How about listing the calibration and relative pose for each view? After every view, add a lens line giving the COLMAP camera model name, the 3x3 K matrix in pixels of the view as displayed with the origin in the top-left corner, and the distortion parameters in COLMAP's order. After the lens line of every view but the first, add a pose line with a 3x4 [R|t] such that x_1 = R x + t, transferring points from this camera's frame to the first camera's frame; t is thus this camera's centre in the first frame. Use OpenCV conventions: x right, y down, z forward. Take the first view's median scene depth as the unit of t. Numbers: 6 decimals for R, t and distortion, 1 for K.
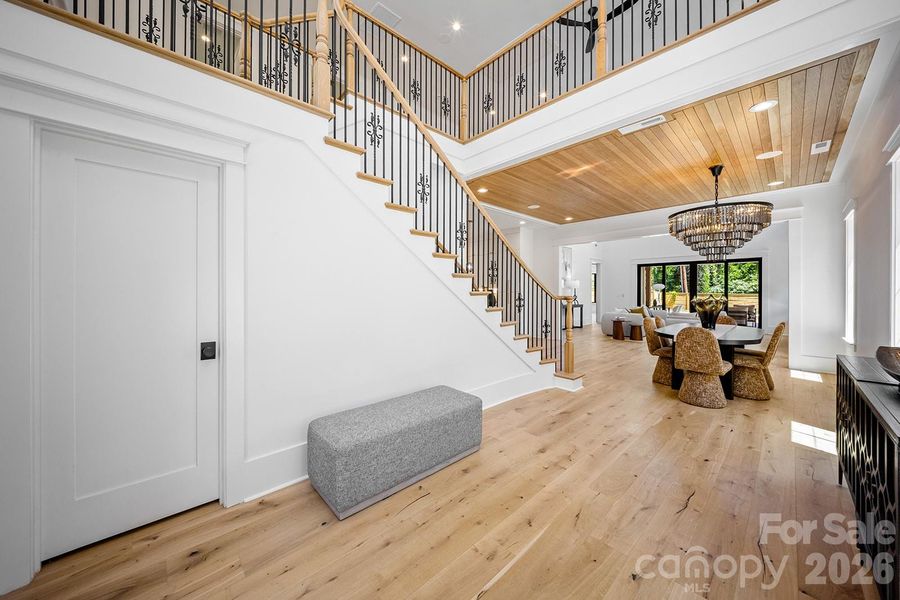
lens RADIAL K [[316.1, 0, 453.5], [0, 316.1, 296.5], [0, 0, 1]] dist [-0.012111, -0.000116]
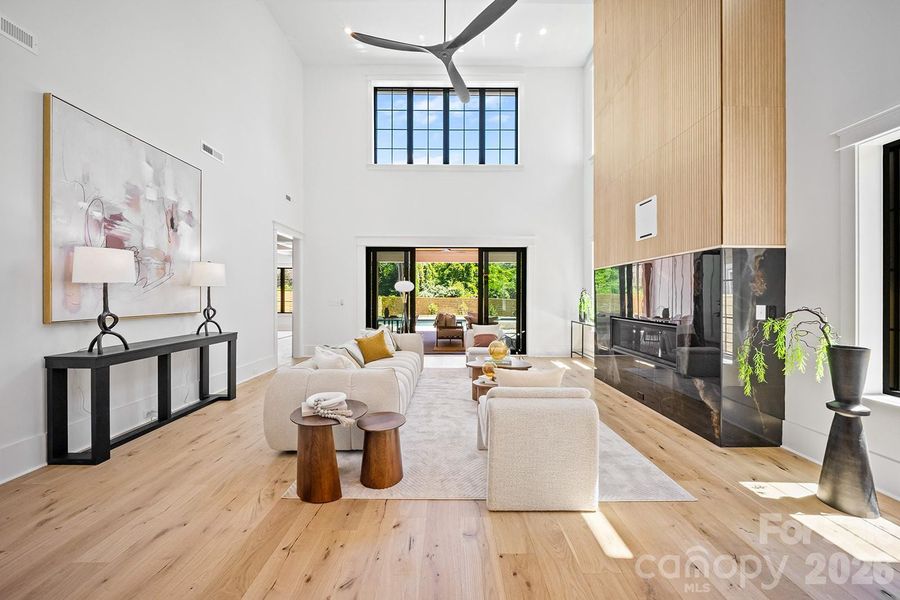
lens RADIAL K [[316.1, 0, 453.5], [0, 316.1, 296.5], [0, 0, 1]] dist [-0.012111, -0.000116]
pose [[0.671824, -0.000132, 0.740710, 0.343137], [0.008644, 0.999933, -0.007662, -0.011239], [-0.740660, 0.011550, 0.671781, 0.639825]]
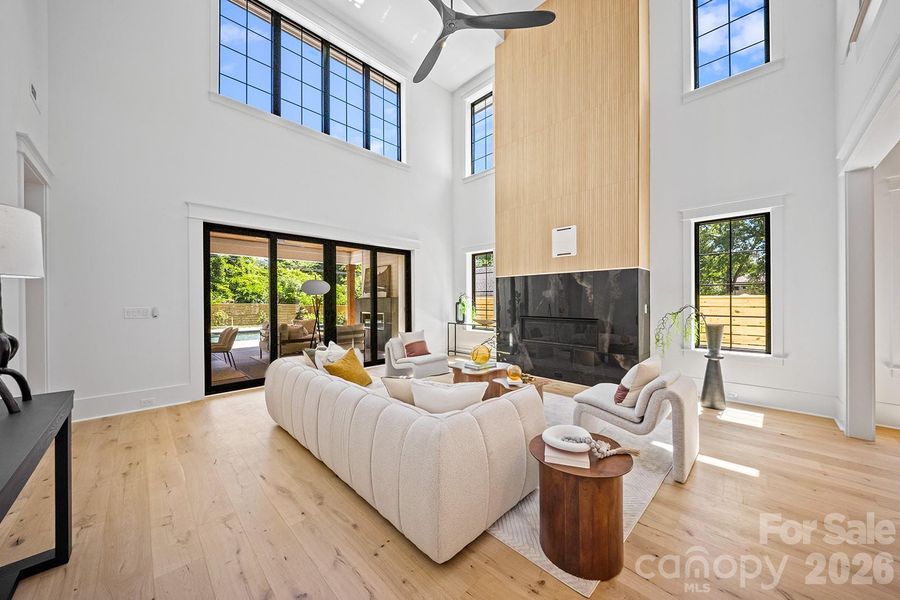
lens RADIAL K [[312.3, 0, 458.3], [0, 312.3, 299.5], [0, 0, 1]] dist [-0.009472, -0.000029]
pose [[-0.043967, 0.002541, 0.999030, 0.279645], [0.016867, 0.999856, -0.001800, -0.014926], [-0.998891, 0.016772, -0.044004, 0.953027]]
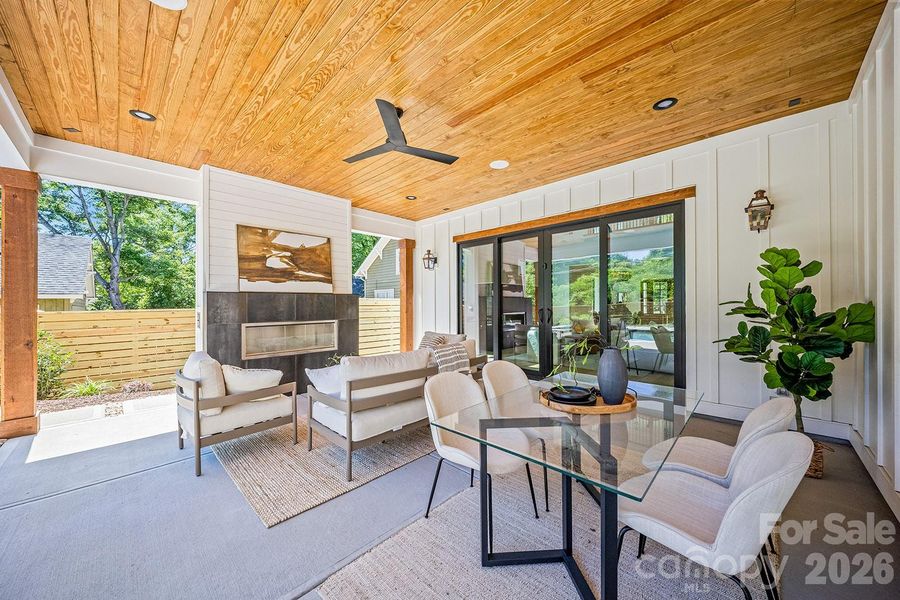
lens RADIAL K [[316.1, 0, 453.5], [0, 316.1, 296.5], [0, 0, 1]] dist [-0.012111, -0.000116]
pose [[-0.998824, 0.002401, -0.048432, 1.213212], [0.002747, 0.999971, -0.007092, -0.017946], [0.048414, -0.007216, -0.998801, 1.853386]]
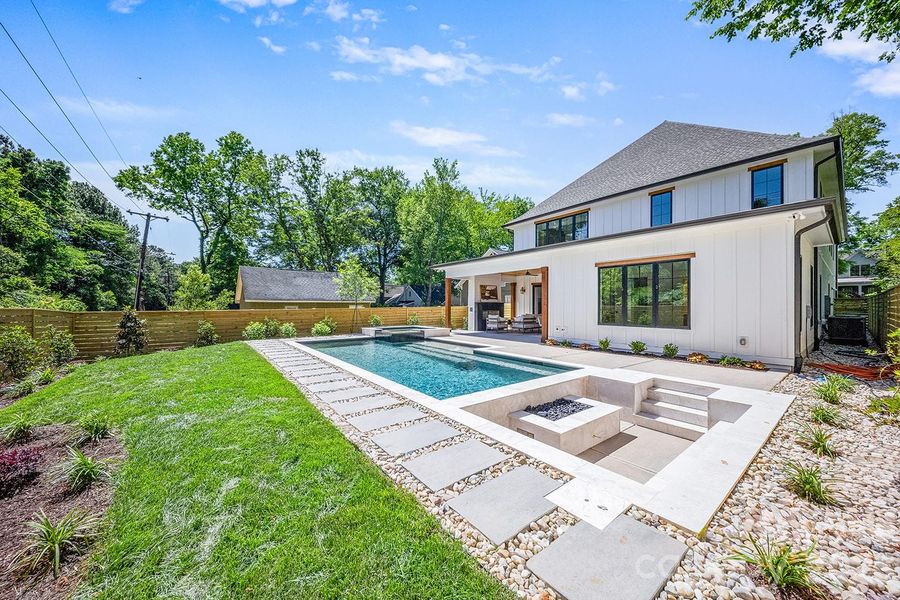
lens RADIAL K [[316.1, 0, 453.5], [0, 316.1, 296.5], [0, 0, 1]] dist [-0.012111, -0.000116]
pose [[-0.996518, -0.003992, 0.083281, 1.591030], [-0.005018, 0.999914, -0.012114, -0.044990], [-0.083225, -0.012490, -0.996452, 3.617686]]
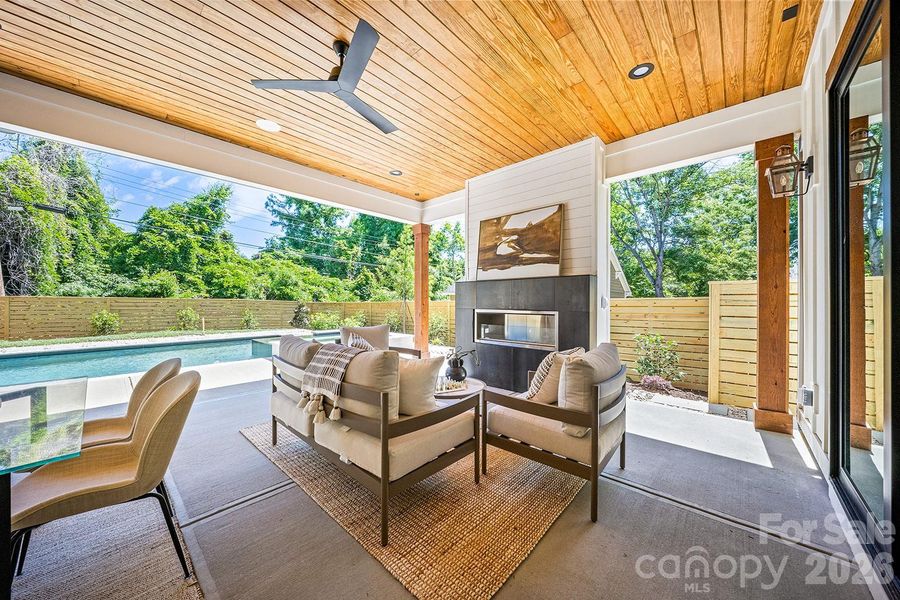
lens RADIAL K [[312.3, 0, 458.3], [0, 312.3, 299.5], [0, 0, 1]] dist [-0.009472, -0.000029]
pose [[-0.086969, -0.002840, 0.996207, 0.935939], [0.015977, 0.999863, 0.004246, 0.003684], [-0.996083, 0.016286, -0.086912, 1.353445]]
